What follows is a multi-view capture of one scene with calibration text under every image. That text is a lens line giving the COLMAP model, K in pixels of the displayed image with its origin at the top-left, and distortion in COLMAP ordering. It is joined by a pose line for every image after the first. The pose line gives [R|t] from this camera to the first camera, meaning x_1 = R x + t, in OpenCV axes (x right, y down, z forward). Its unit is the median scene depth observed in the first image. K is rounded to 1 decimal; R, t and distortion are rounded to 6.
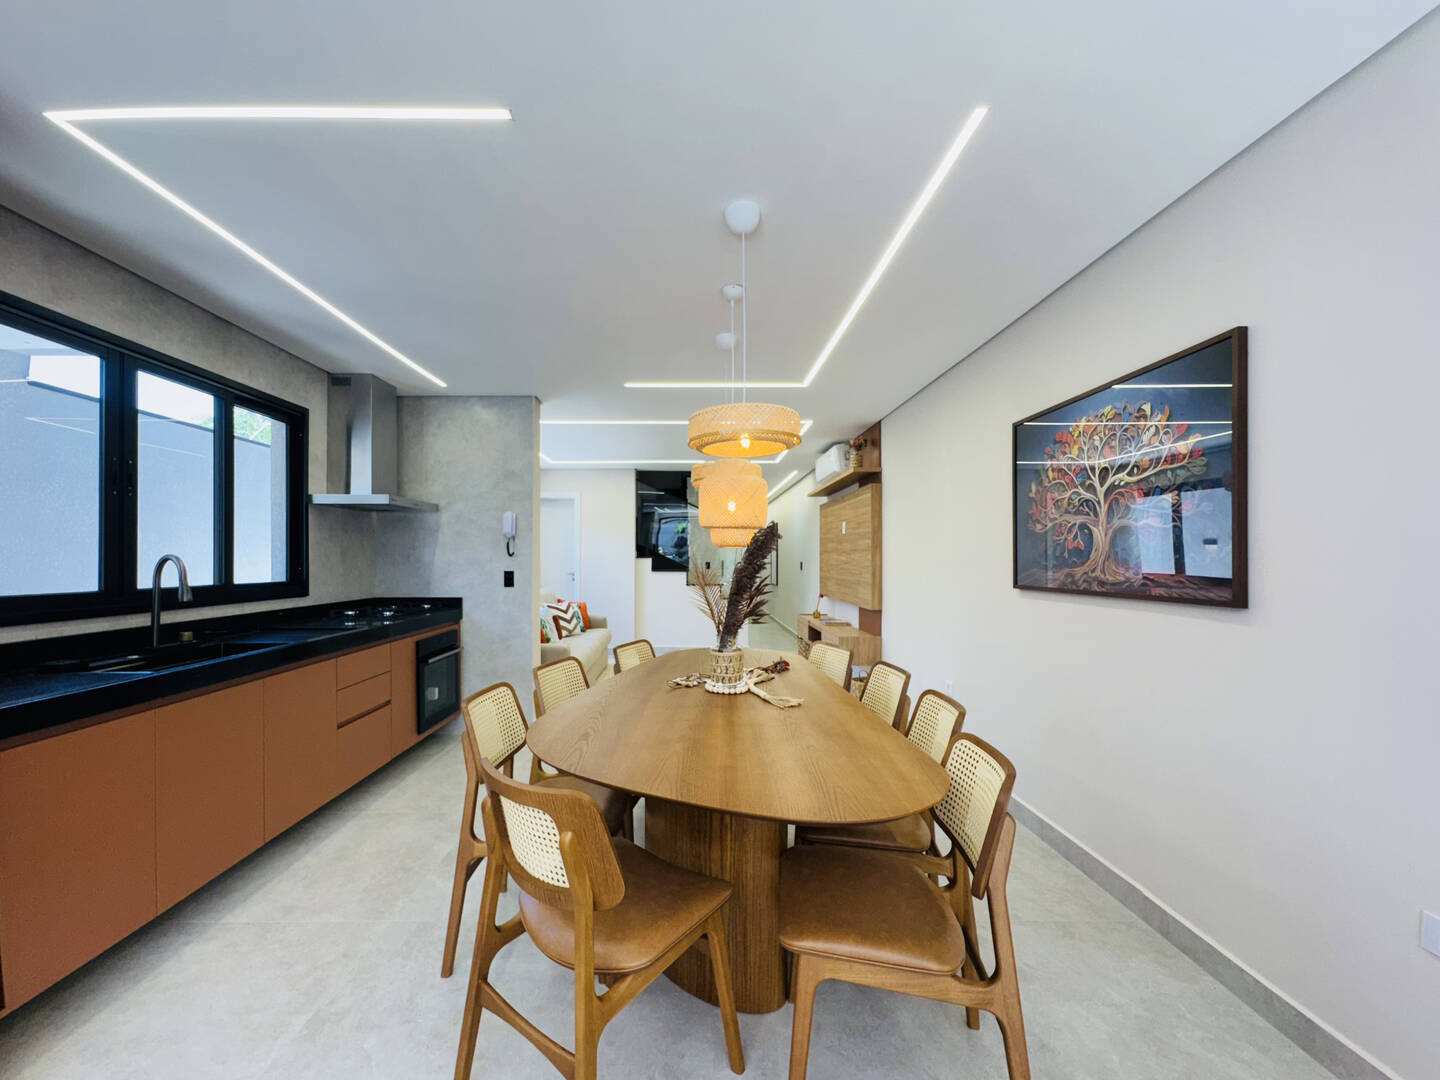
lens RADIAL K [[577.3, 0, 721.4], [0, 577.3, 551.2], [0, 0, 1]] dist [-0.002783, 0.000740]
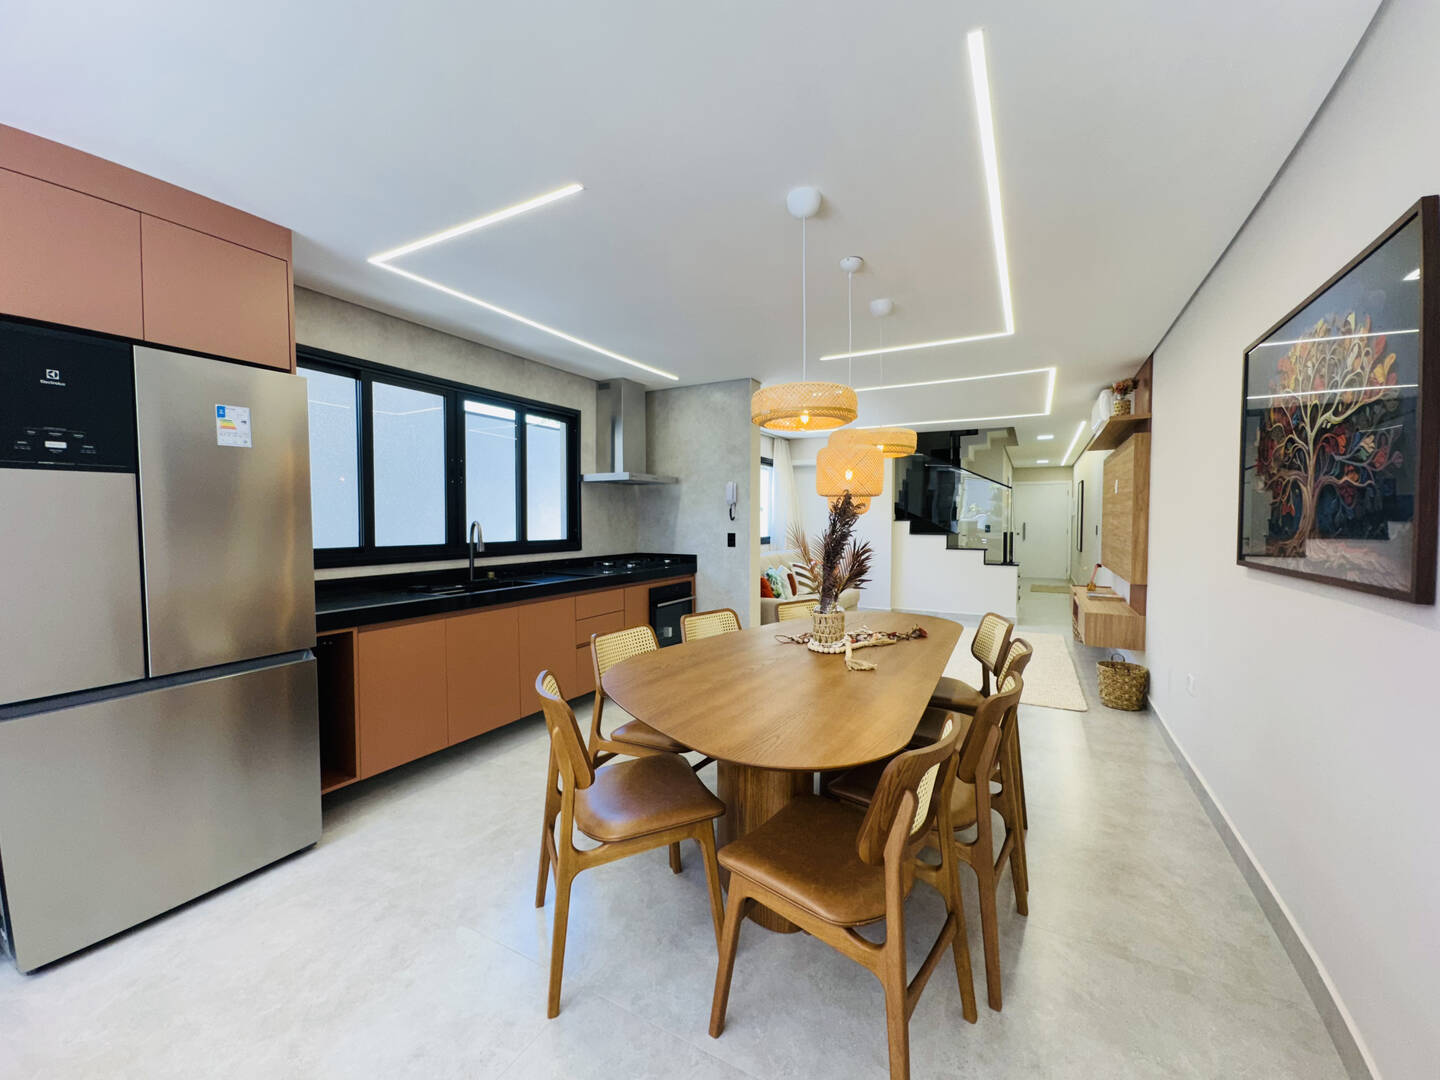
lens RADIAL K [[577.3, 0, 746.2], [0, 577.3, 532.6], [0, 0, 1]] dist [-0.002783, 0.000740]
pose [[0.875770, 0.012172, -0.482574, 0.230265], [0.005196, 0.999386, 0.034637, -0.007303], [0.482700, -0.032841, 0.875170, 0.004820]]
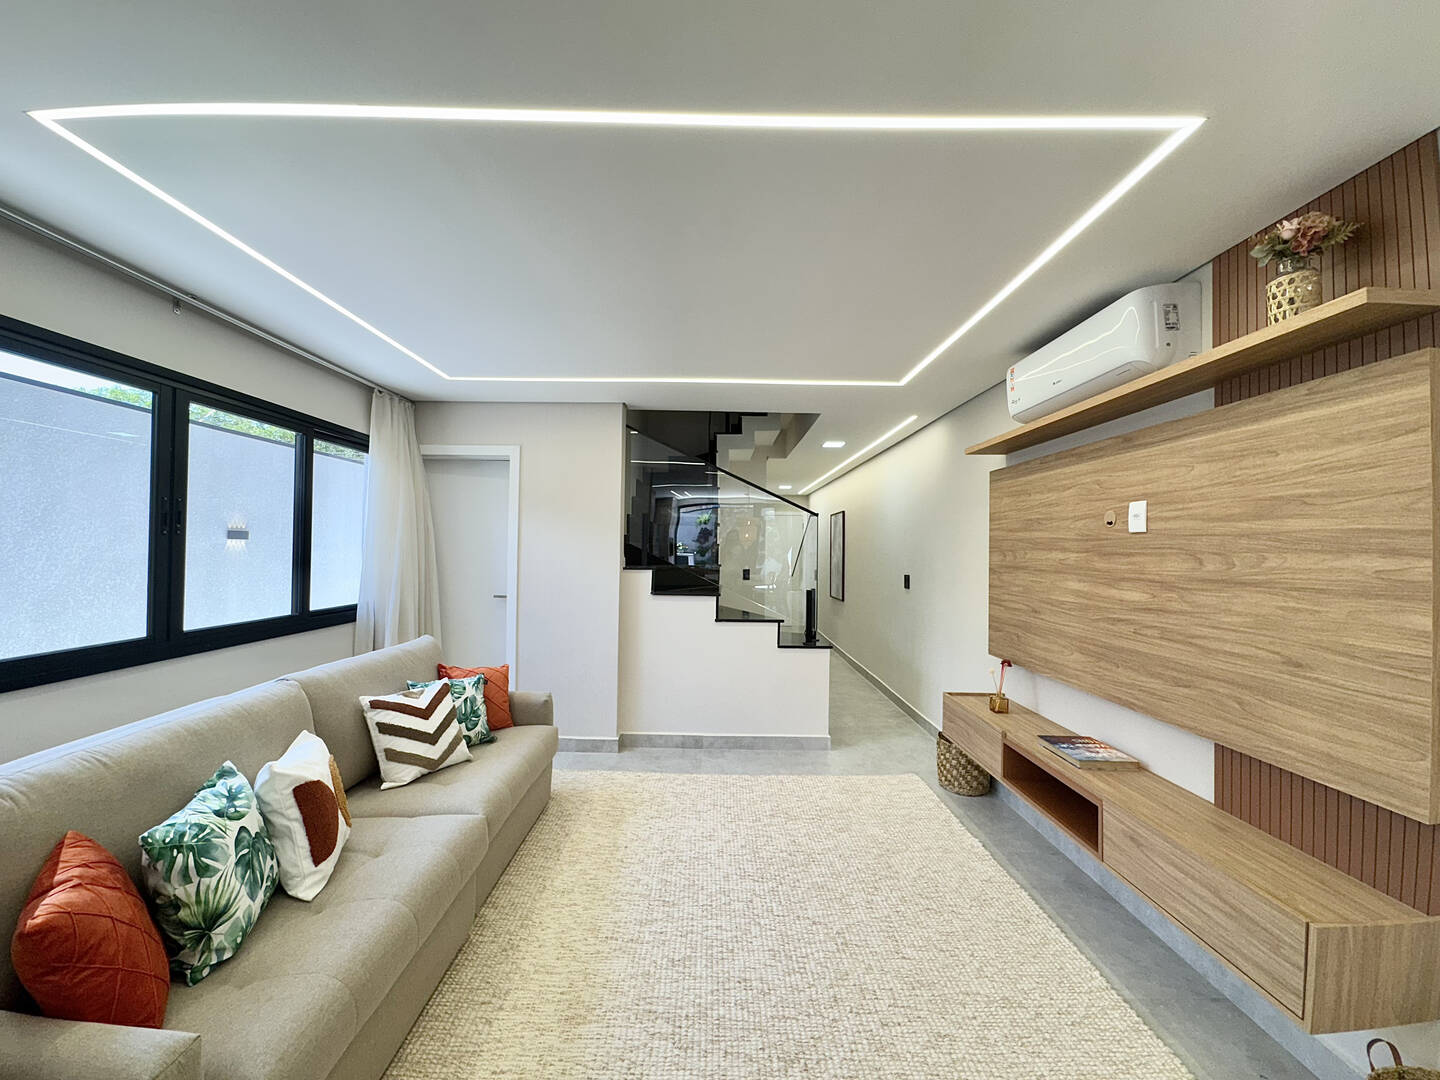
lens RADIAL K [[577.3, 0, 721.1], [0, 577.3, 524.0], [0, 0, 1]] dist [-0.002783, 0.000740]
pose [[0.999145, 0.014000, -0.038902, -0.076213], [-0.015211, 0.999403, -0.031012, -0.031398], [0.038445, 0.031577, 0.998762, 0.963498]]
